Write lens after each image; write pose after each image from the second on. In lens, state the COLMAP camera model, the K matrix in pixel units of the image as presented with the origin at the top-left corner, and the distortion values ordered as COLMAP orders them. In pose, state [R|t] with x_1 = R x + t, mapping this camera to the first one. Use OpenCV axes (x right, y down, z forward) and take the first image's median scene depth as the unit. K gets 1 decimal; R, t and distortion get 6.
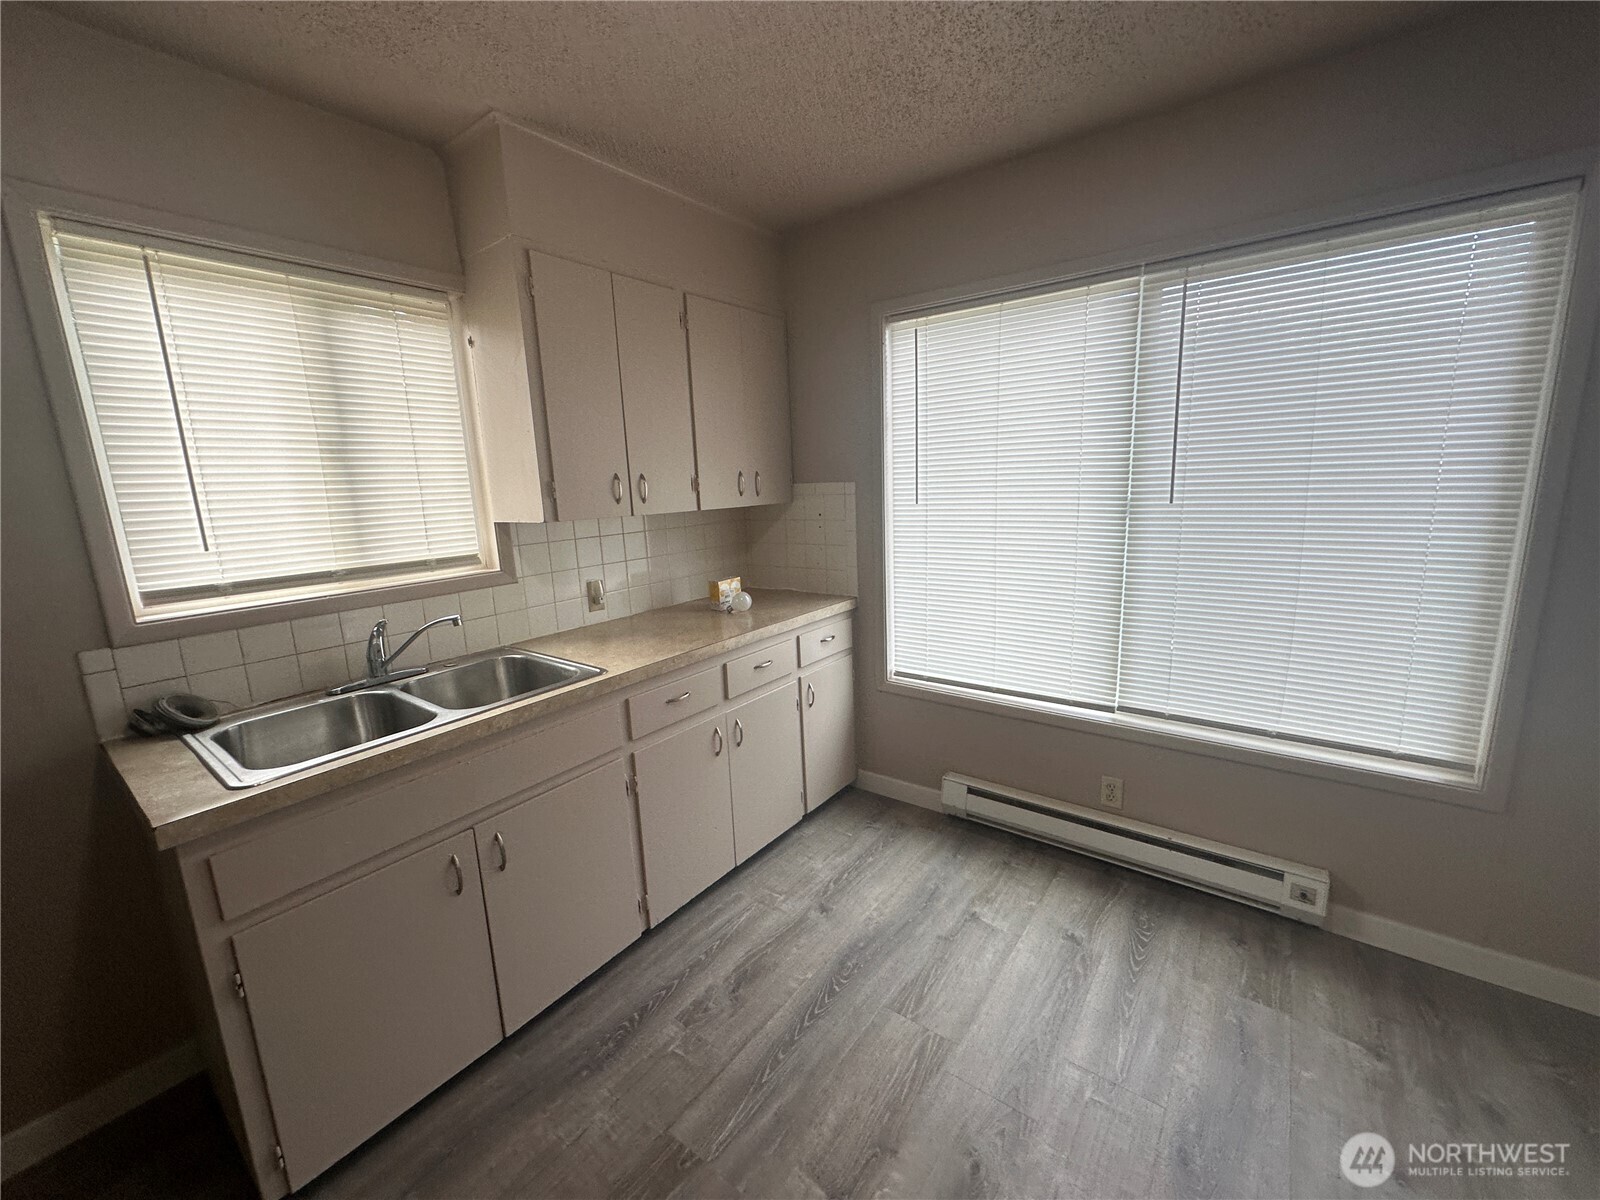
lens RADIAL K [[635.1, 0, 805.1], [0, 635.1, 596.5], [0, 0, 1]] dist [-0.001006, -0.000086]
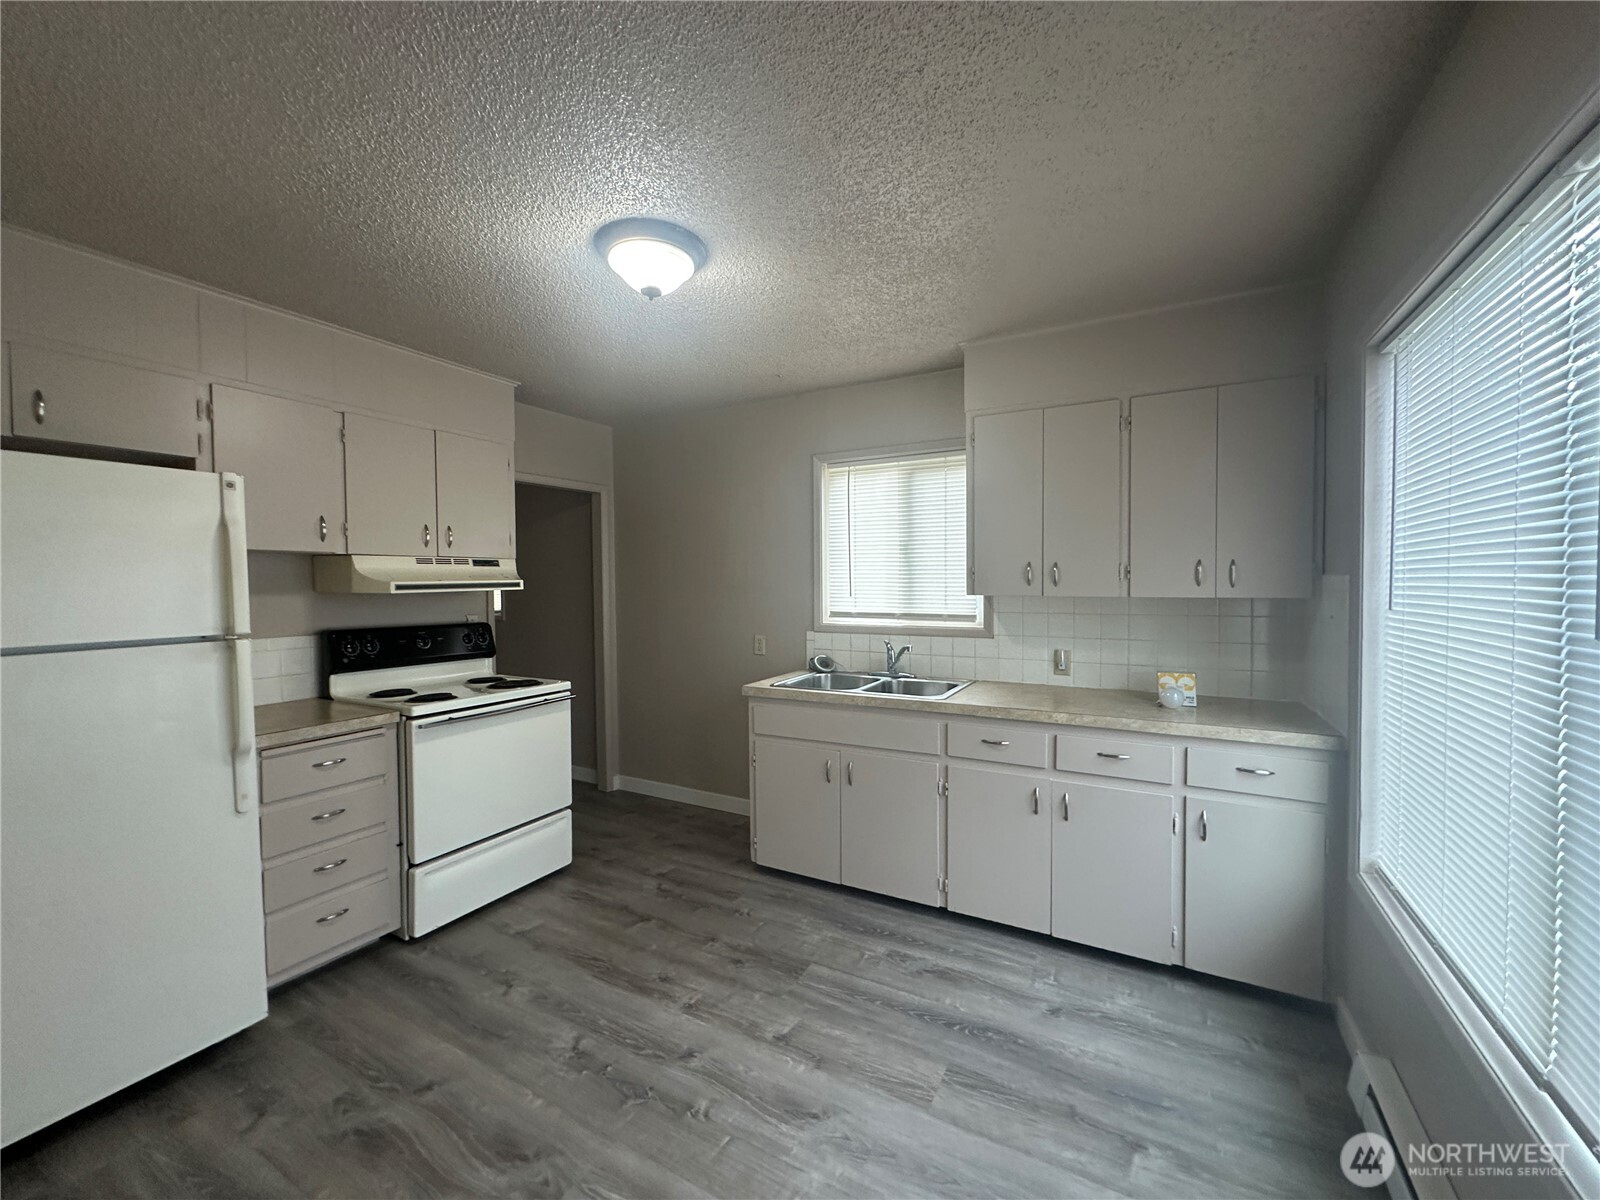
lens RADIAL K [[634.6, 0, 800.0], [0, 634.6, 600.0], [0, 0, 1]] dist [-0.012060, -0.000016]
pose [[0.135801, 0.066523, -0.988500, 0.933386], [-0.182025, 0.982434, 0.041108, -0.092189], [0.973871, 0.174349, 0.145524, 0.405393]]
